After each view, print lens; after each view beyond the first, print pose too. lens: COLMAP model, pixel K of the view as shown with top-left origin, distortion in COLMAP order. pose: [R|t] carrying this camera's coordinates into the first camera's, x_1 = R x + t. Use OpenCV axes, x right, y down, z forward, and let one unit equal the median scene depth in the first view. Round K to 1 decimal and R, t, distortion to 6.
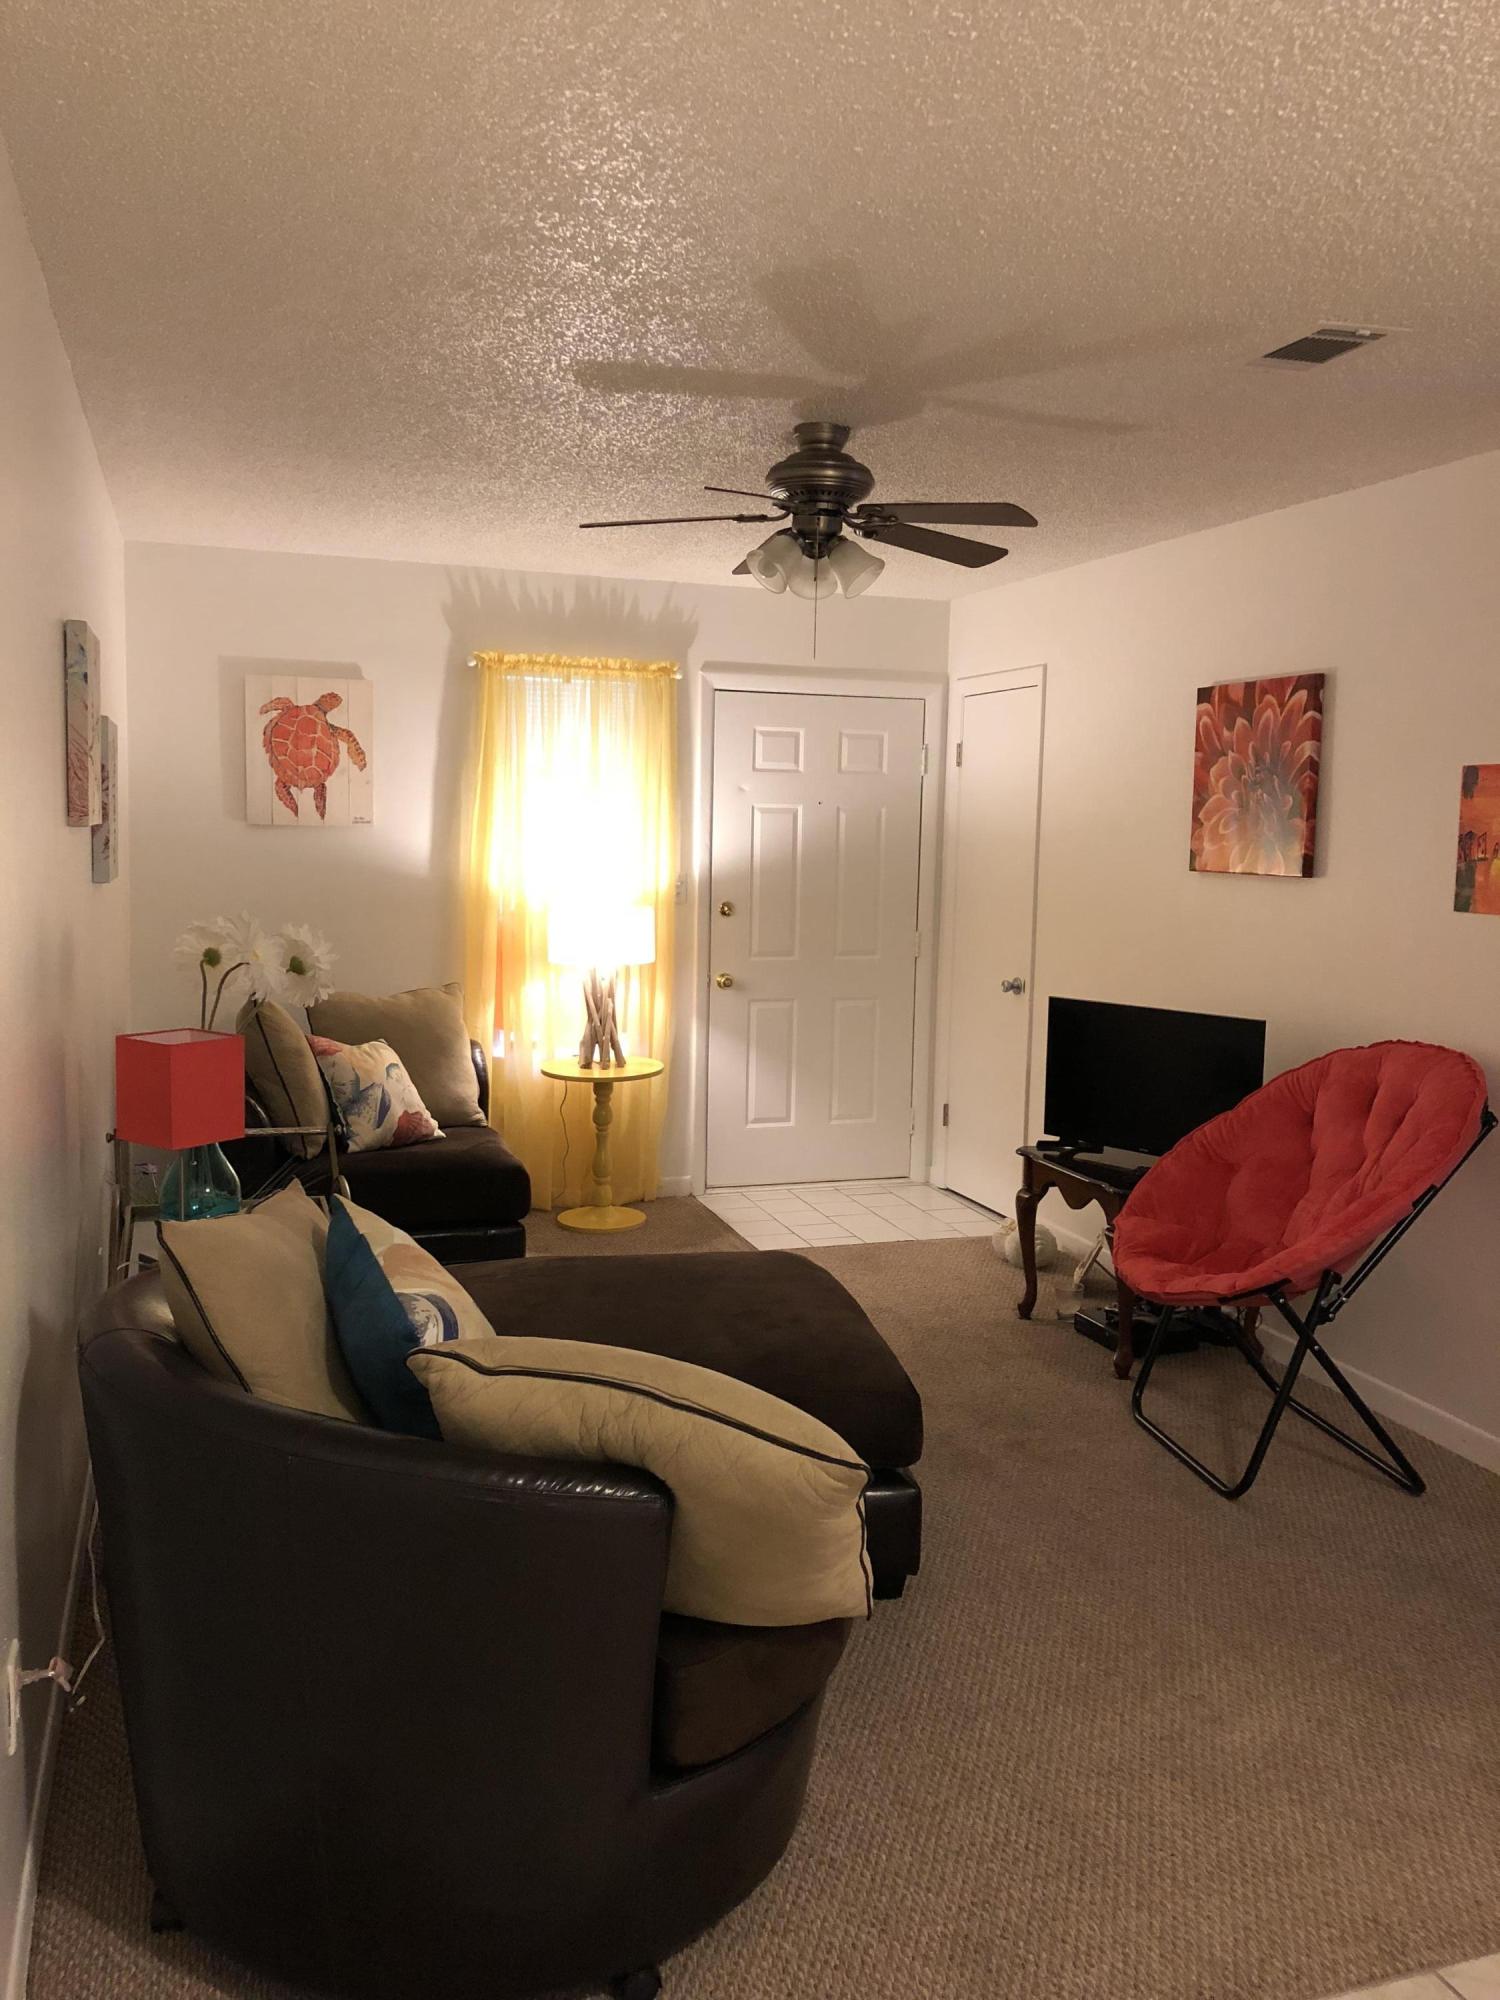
lens RADIAL K [[1647.2, 0, 754.4], [0, 1647.2, 996.8], [0, 0, 1]] dist [0.013083, 0.010651]
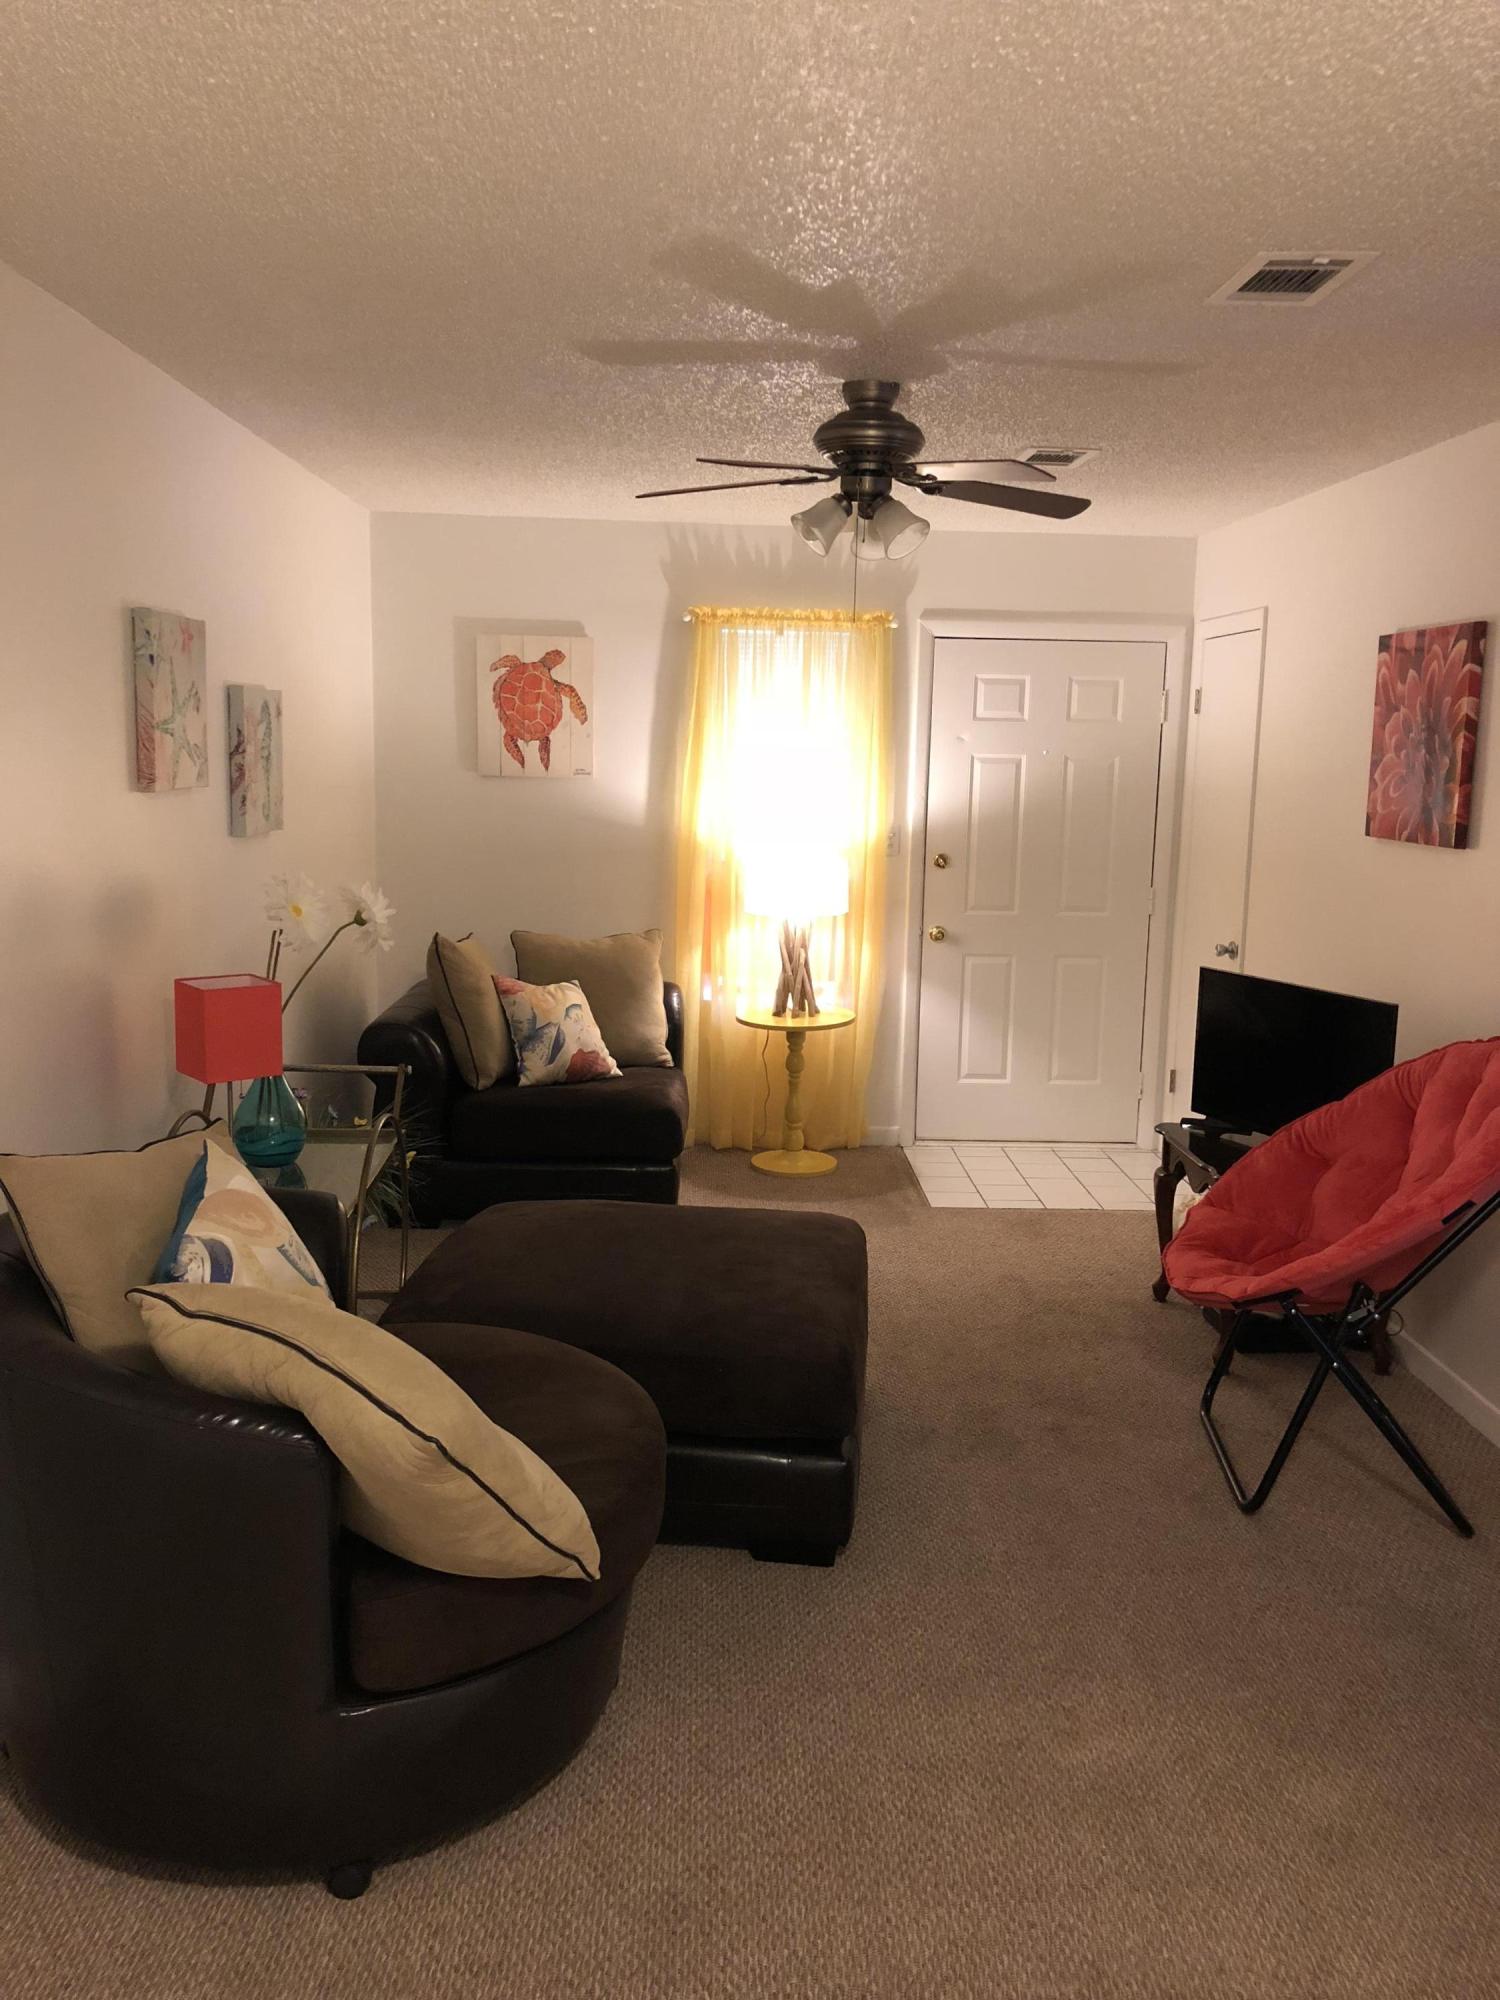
lens RADIAL K [[1647.2, 0, 765.5], [0, 1647.2, 997.6], [0, 0, 1]] dist [0.013083, 0.010651]
pose [[0.959299, 0.044241, -0.278904, 0.193344], [-0.031799, 0.998293, 0.048980, -0.019671], [0.280595, -0.038117, 0.959069, 0.019655]]
